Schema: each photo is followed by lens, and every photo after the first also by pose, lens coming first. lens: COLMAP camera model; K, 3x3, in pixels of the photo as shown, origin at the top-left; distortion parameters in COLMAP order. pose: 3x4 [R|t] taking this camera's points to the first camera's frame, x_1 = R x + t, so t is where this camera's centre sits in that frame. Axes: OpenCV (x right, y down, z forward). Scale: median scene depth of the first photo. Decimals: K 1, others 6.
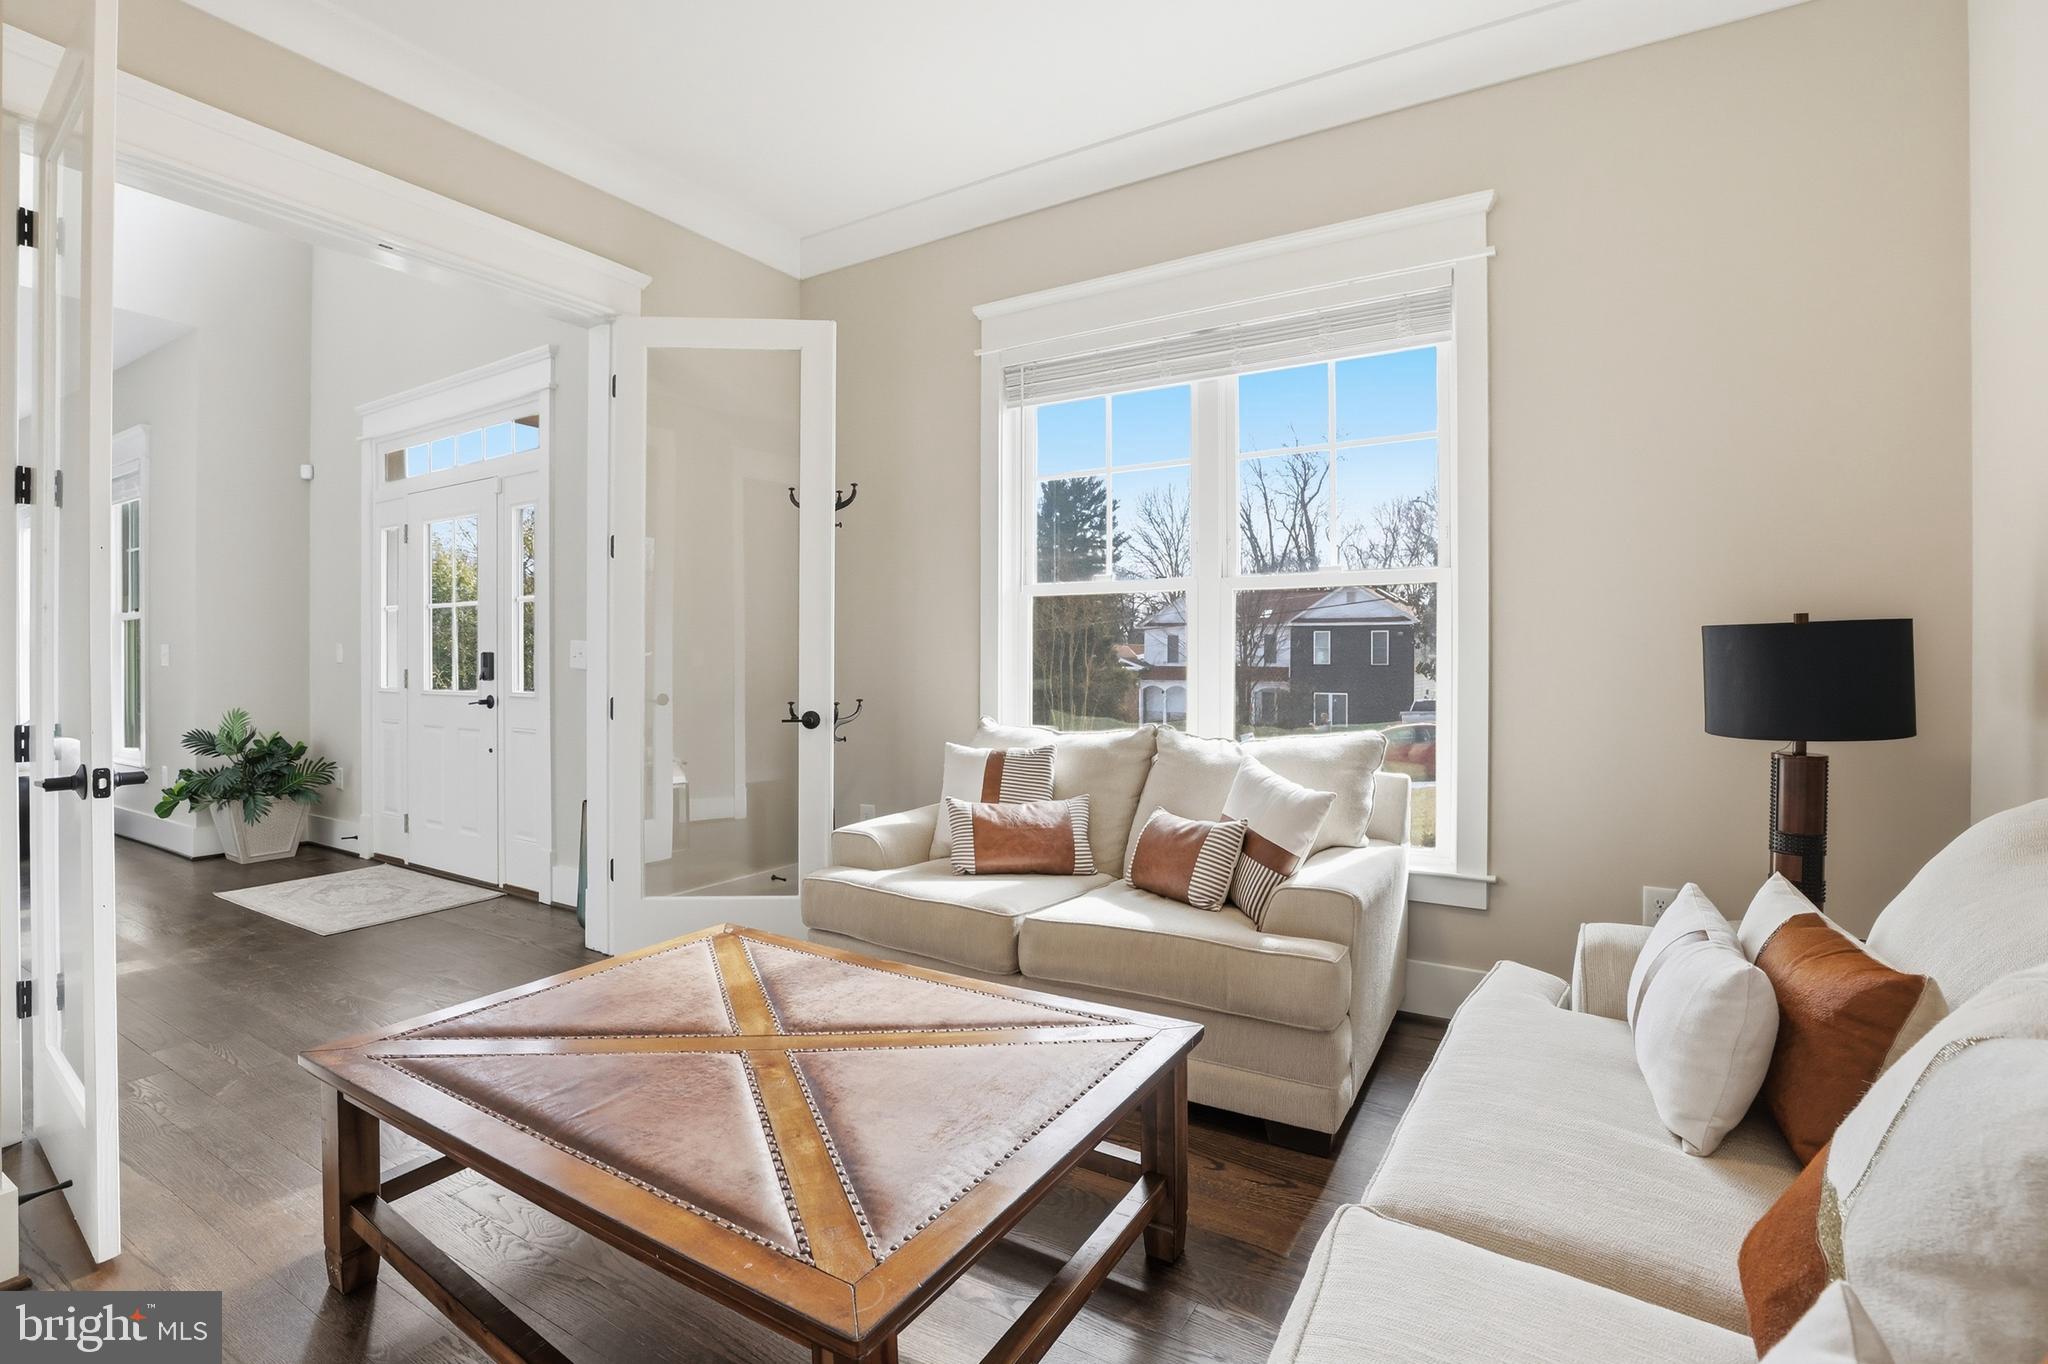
lens RADIAL K [[944.0, 0, 1007.5], [0, 944.0, 680.5], [0, 0, 1]] dist [-0.032890, 0.008491]
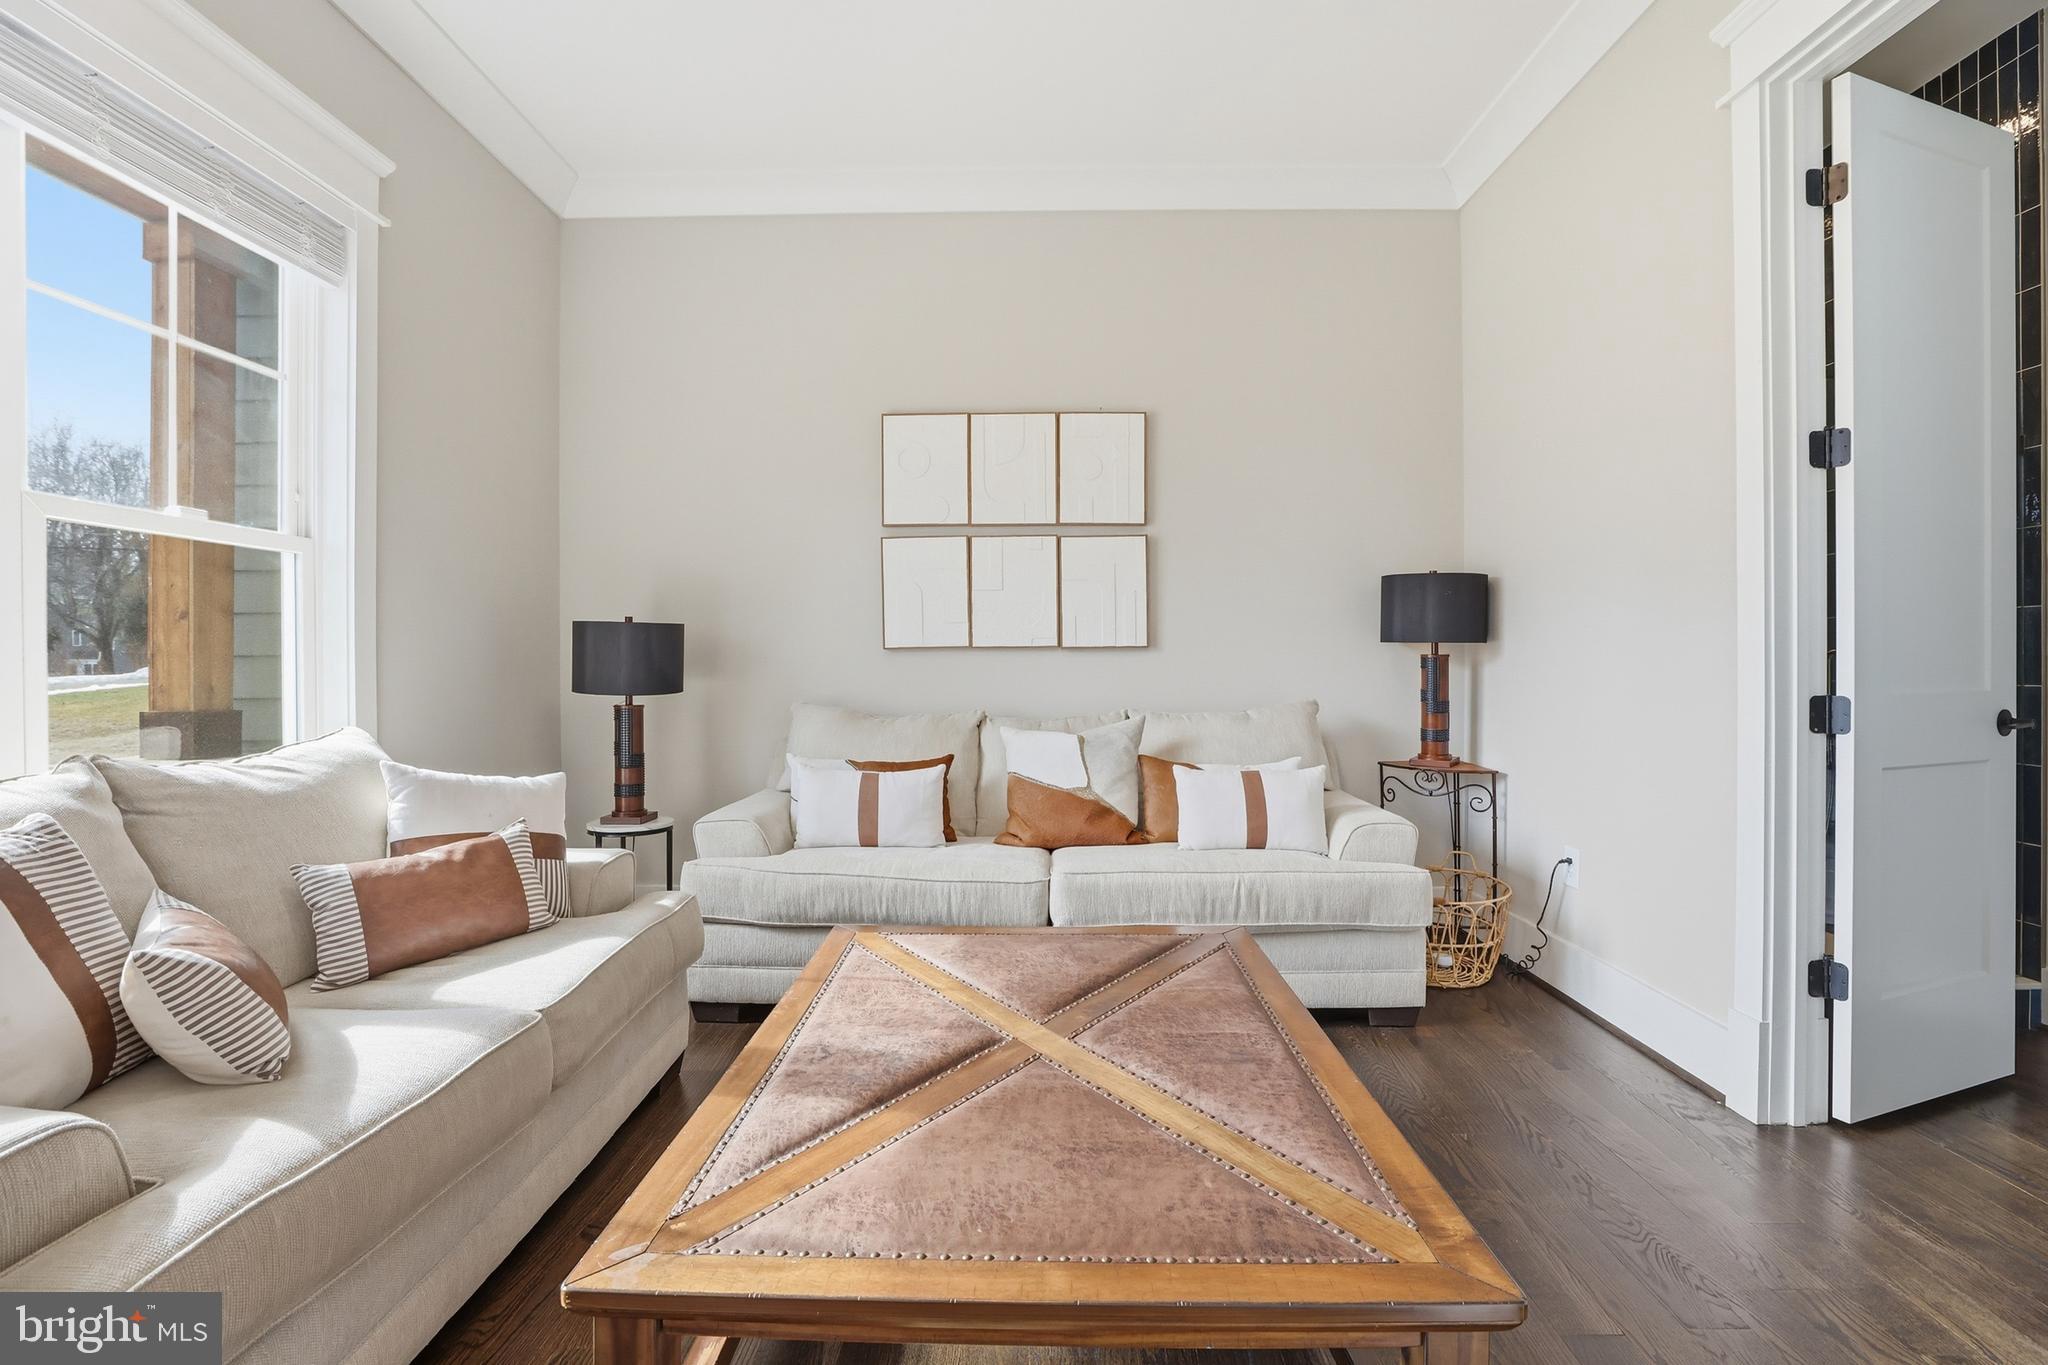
lens RADIAL K [[944.0, 0, 1015.6], [0, 944.0, 665.9], [0, 0, 1]] dist [-0.032890, 0.008491]
pose [[-0.506561, -0.004331, 0.862193, -0.871880], [0.014202, 0.999810, 0.013366, 0.000251], [-0.862087, 0.019016, -0.506403, 1.235636]]
